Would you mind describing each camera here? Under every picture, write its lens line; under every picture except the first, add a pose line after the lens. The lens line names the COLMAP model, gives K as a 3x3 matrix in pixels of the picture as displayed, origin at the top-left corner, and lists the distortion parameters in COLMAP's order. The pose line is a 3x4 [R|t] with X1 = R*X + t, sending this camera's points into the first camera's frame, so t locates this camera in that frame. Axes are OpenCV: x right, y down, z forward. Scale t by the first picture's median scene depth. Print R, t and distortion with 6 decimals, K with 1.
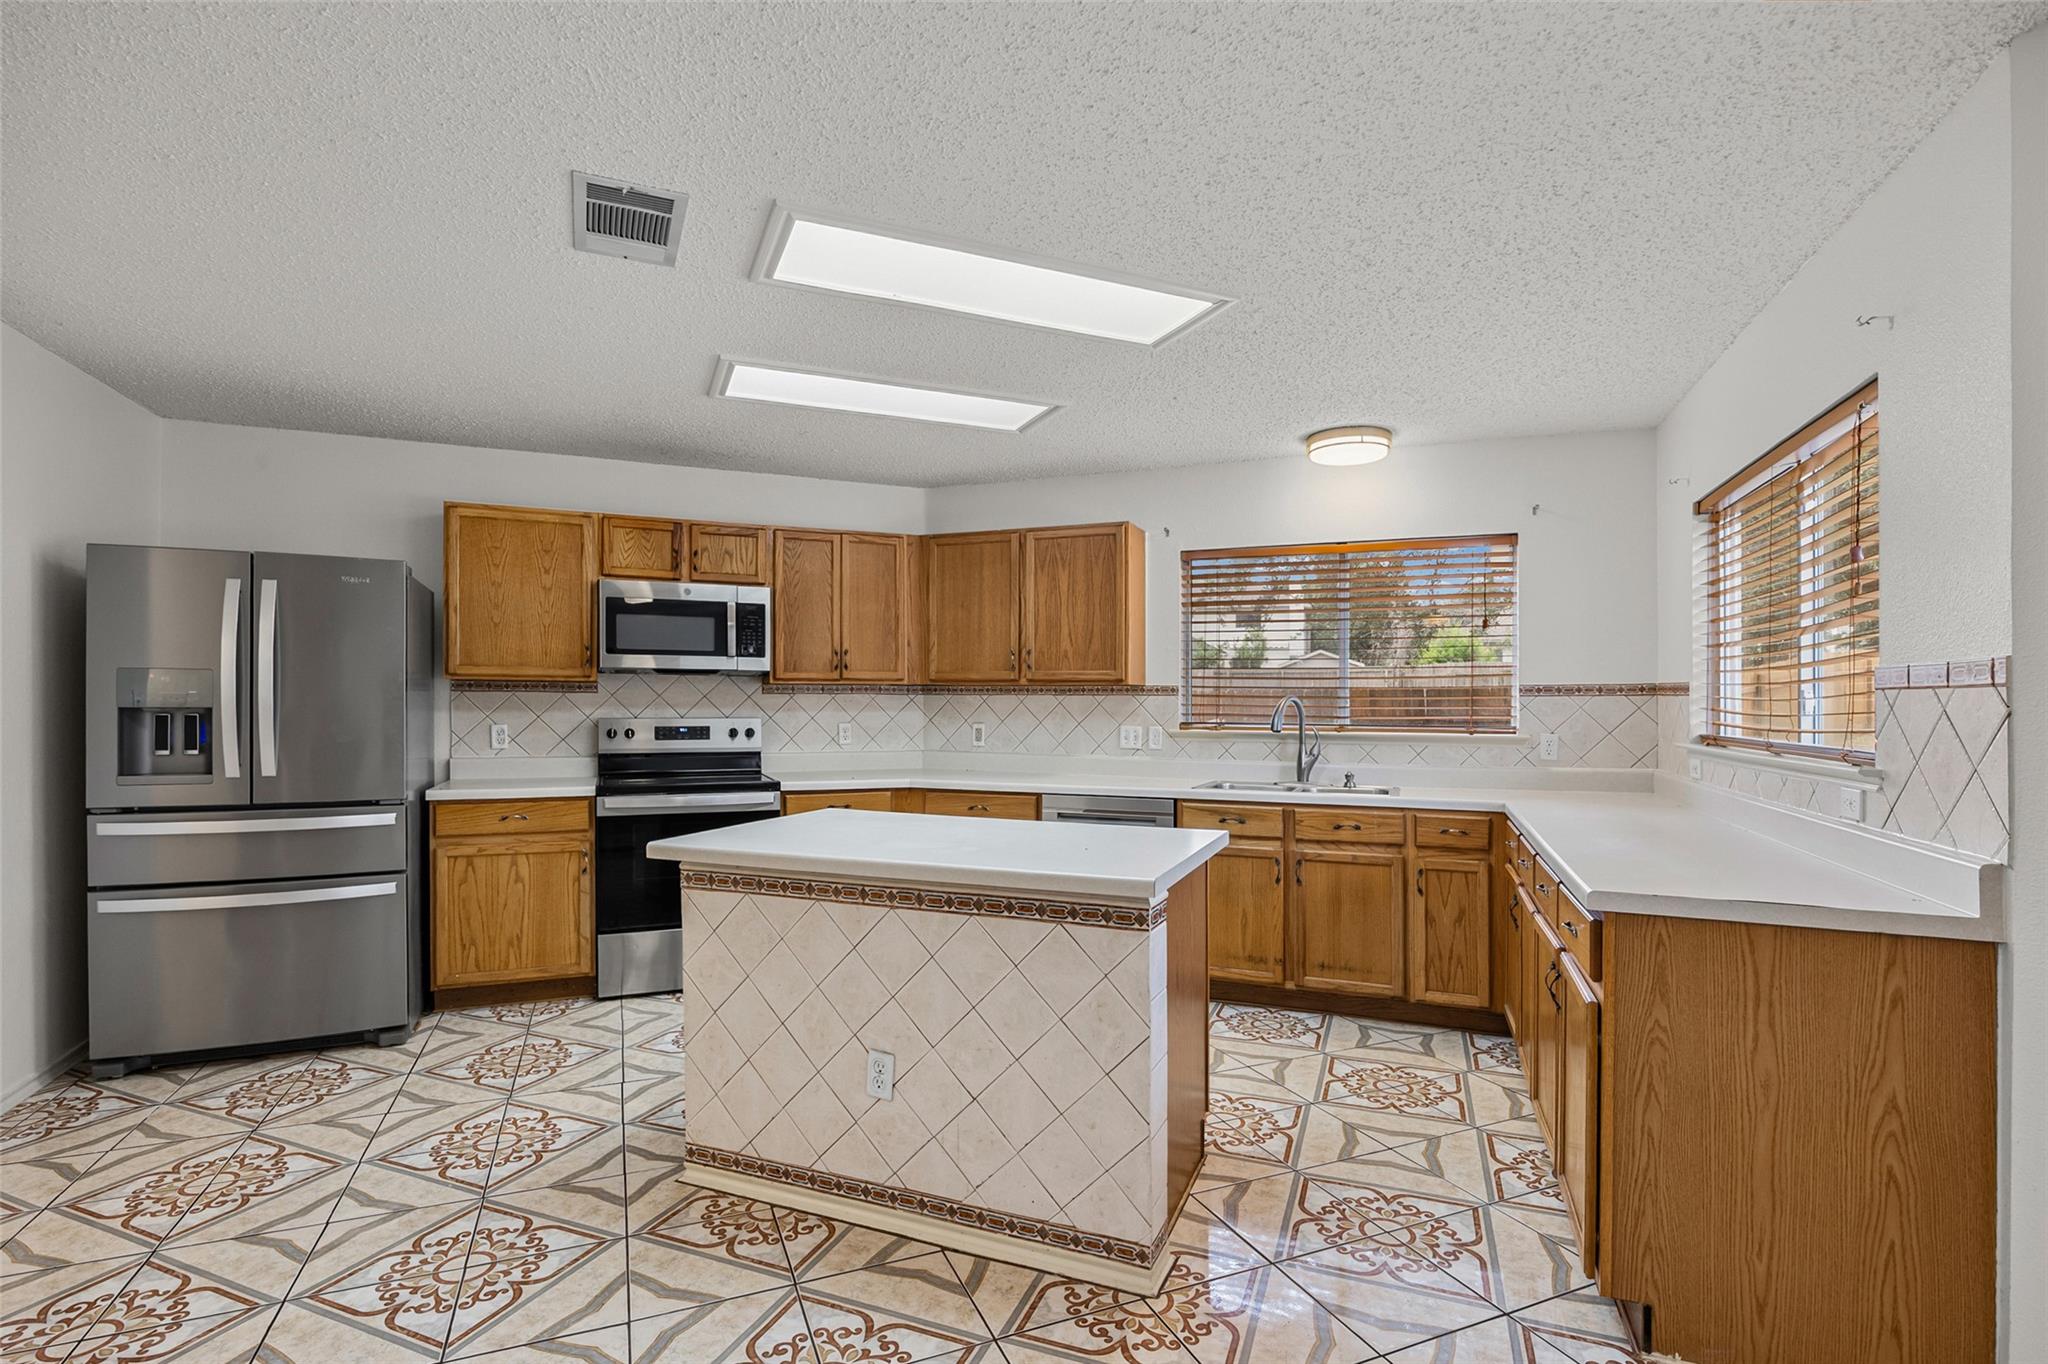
lens RADIAL K [[956.9, 0, 1023.4], [0, 956.9, 675.9], [0, 0, 1]] dist [-0.025414, -0.001495]
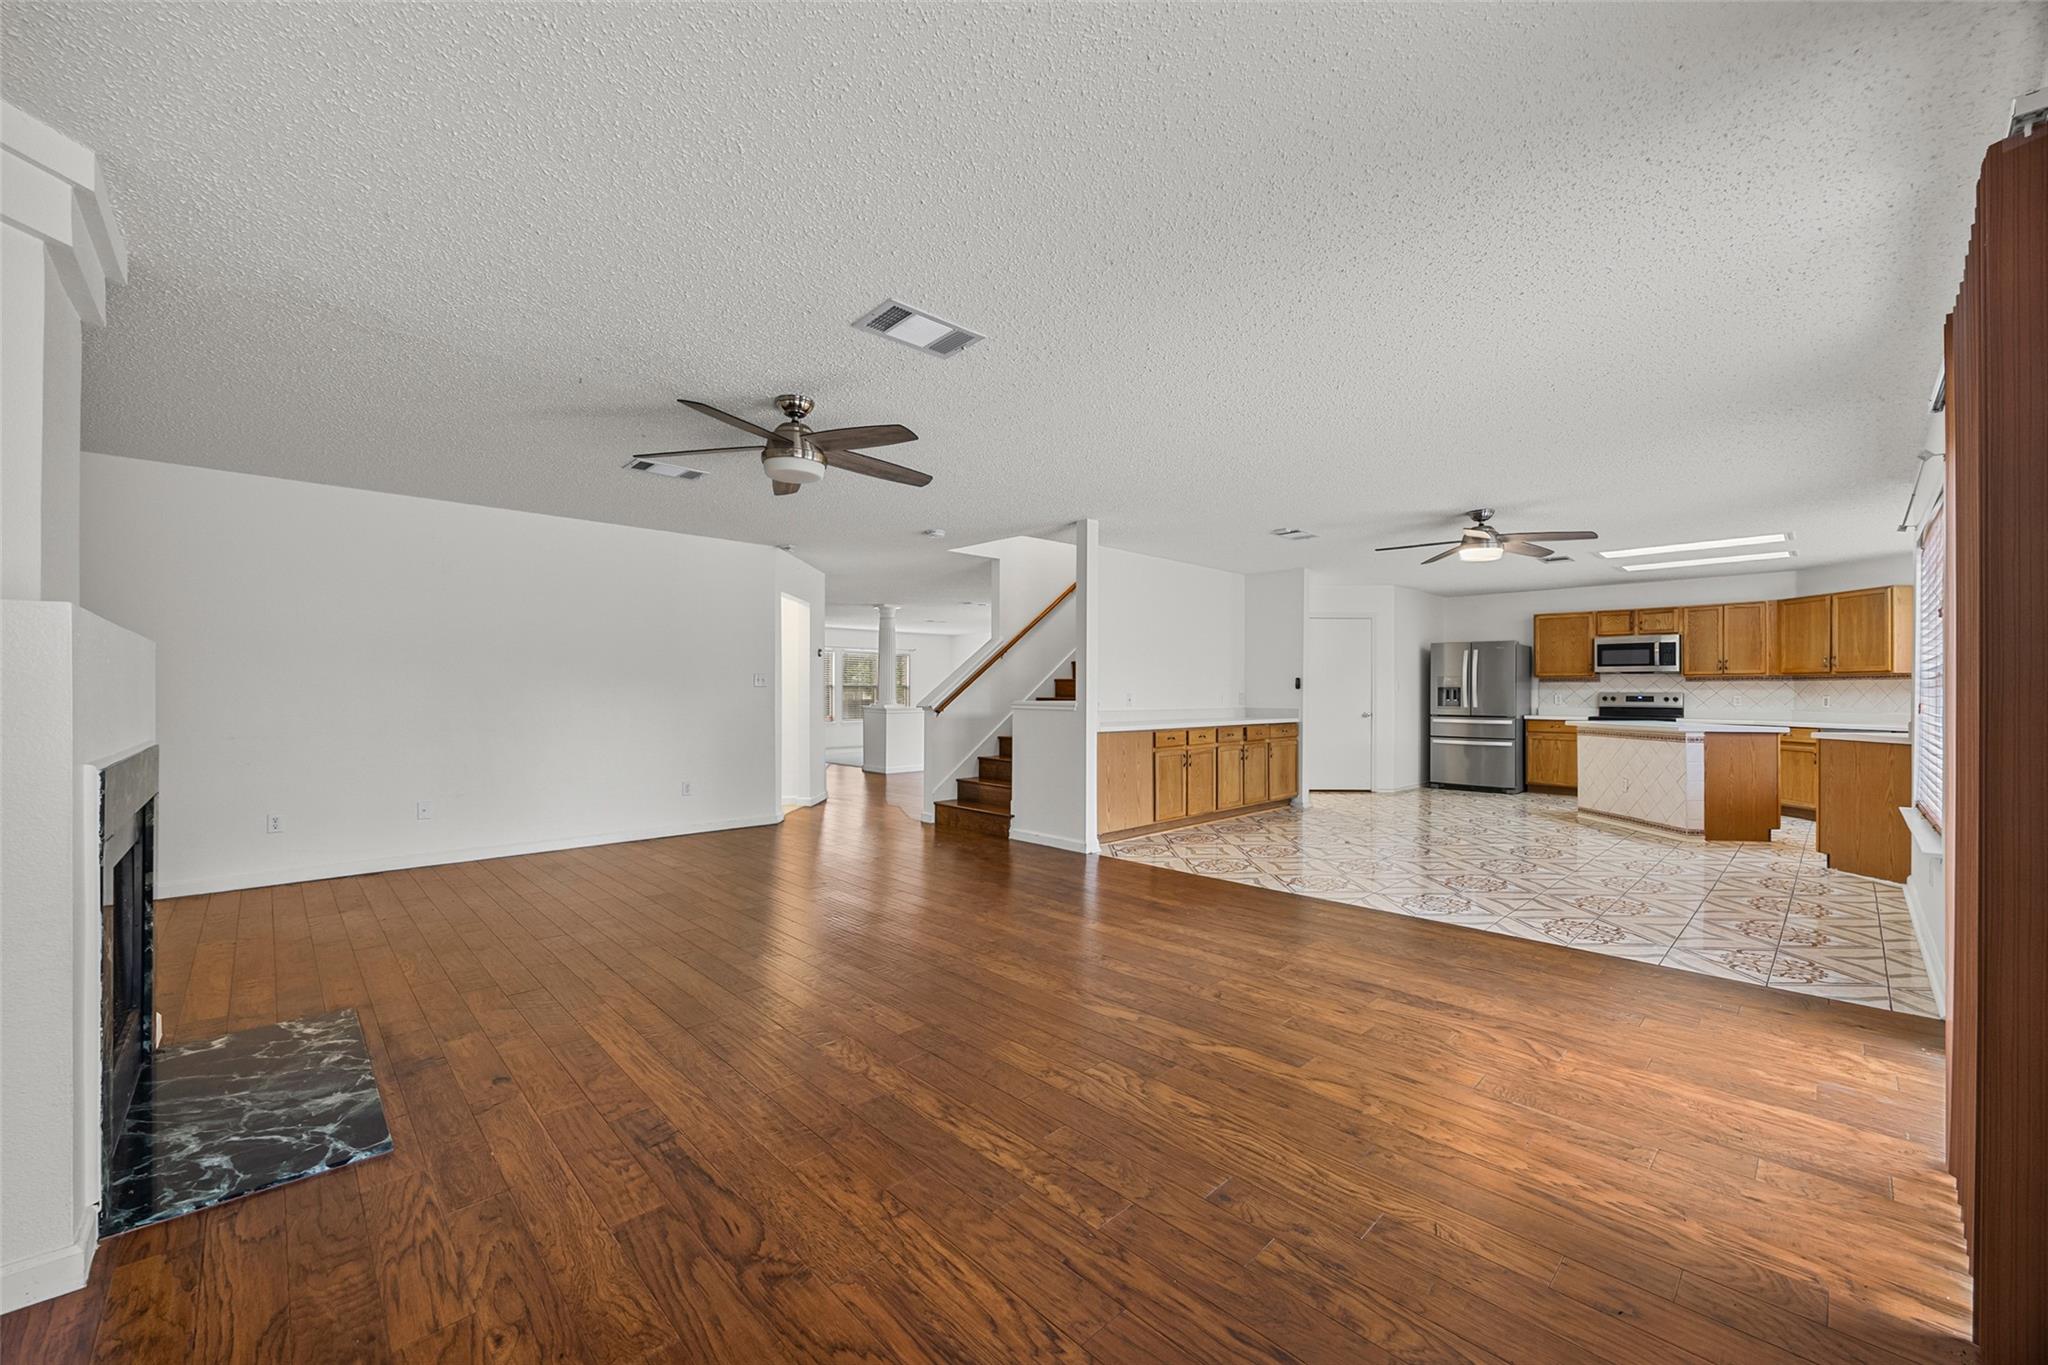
lens RADIAL K [[808.7, 0, 1025.5], [0, 808.7, 727.5], [0, 0, 1]] dist [-0.000571, -0.000002]
pose [[0.366587, 0.036778, -0.929657, 0.954110], [0.023100, 0.998551, 0.048612, -0.001018], [0.930097, -0.039296, 0.365206, -1.143893]]
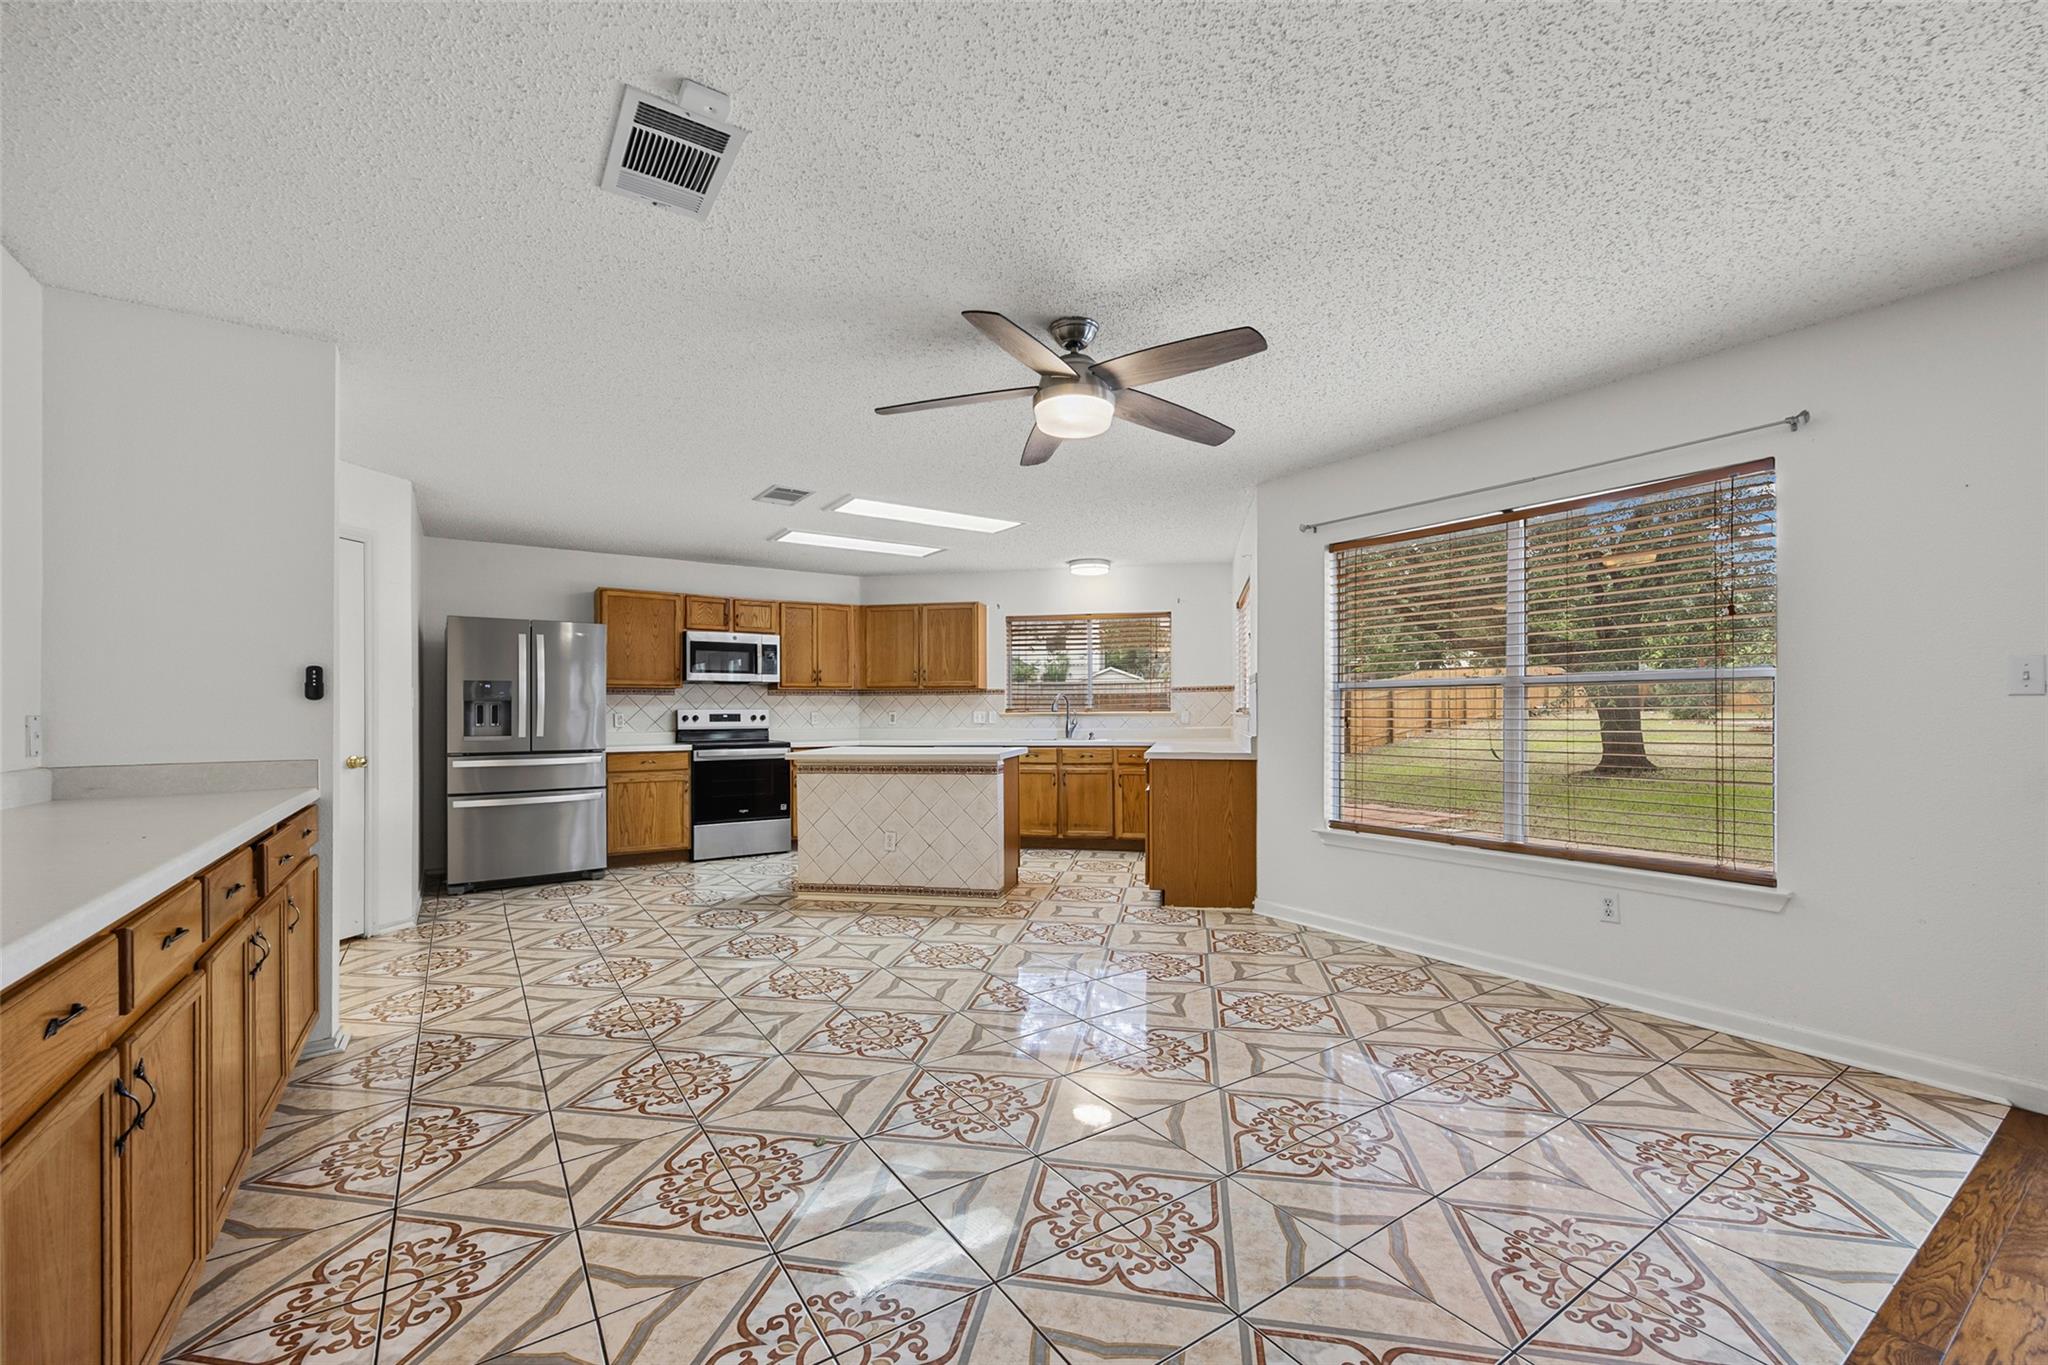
lens RADIAL K [[808.7, 0, 1043.6], [0, 808.7, 708.2], [0, 0, 1]] dist [-0.000571, -0.000002]
pose [[0.977448, -0.011011, 0.210888, -0.102357], [0.006048, 0.999690, 0.024167, 0.010804], [-0.211088, -0.022346, 0.977212, -0.592024]]
